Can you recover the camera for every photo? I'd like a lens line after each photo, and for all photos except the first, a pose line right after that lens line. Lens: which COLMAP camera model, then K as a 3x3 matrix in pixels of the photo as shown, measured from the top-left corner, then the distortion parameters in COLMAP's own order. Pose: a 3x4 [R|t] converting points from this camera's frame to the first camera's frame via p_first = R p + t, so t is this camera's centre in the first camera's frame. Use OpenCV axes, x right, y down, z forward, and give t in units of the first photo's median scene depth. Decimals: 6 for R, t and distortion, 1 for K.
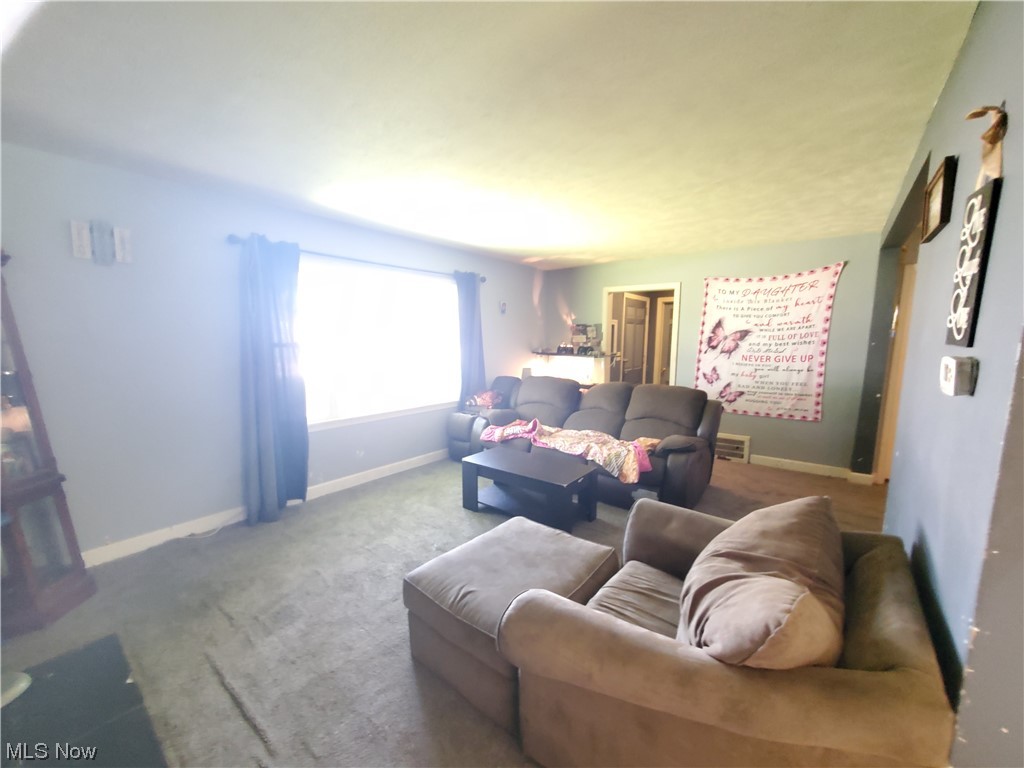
lens RADIAL K [[406.3, 0, 513.6], [0, 406.3, 397.5], [0, 0, 1]] dist [-0.002154, -0.000377]
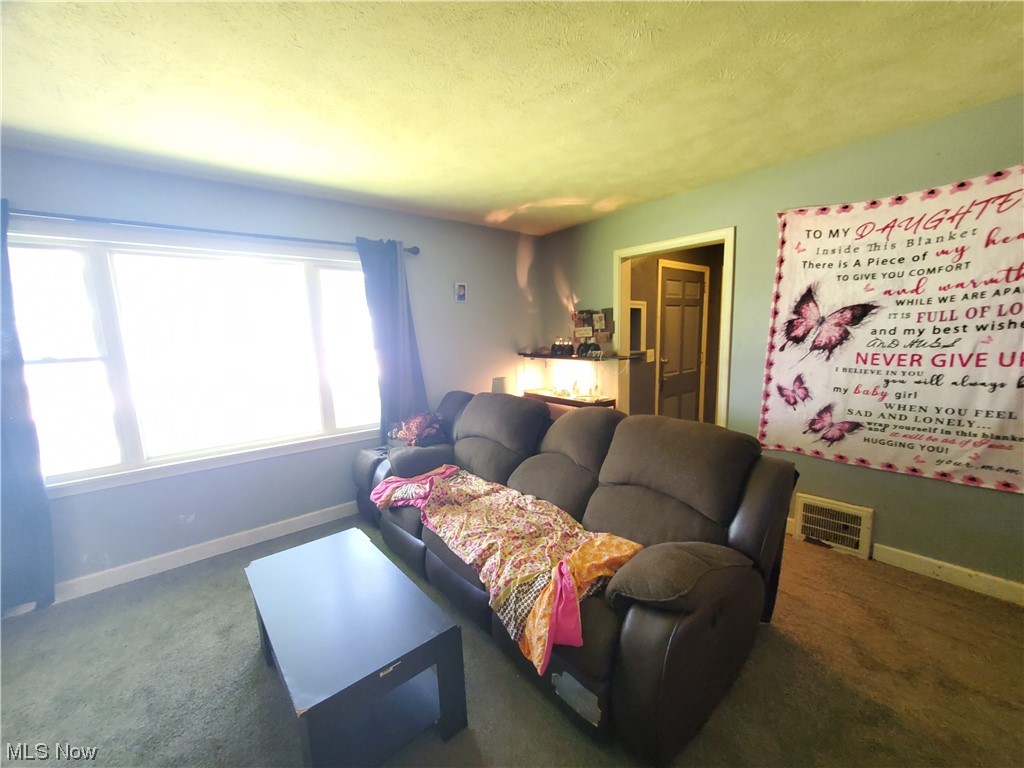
lens RADIAL K [[406.3, 0, 513.6], [0, 406.3, 397.5], [0, 0, 1]] dist [-0.002154, -0.000377]
pose [[0.975061, -0.002800, -0.221918, 0.248500], [0.005929, 0.999892, 0.013434, -0.056761], [0.221856, -0.014415, 0.974973, 0.393155]]
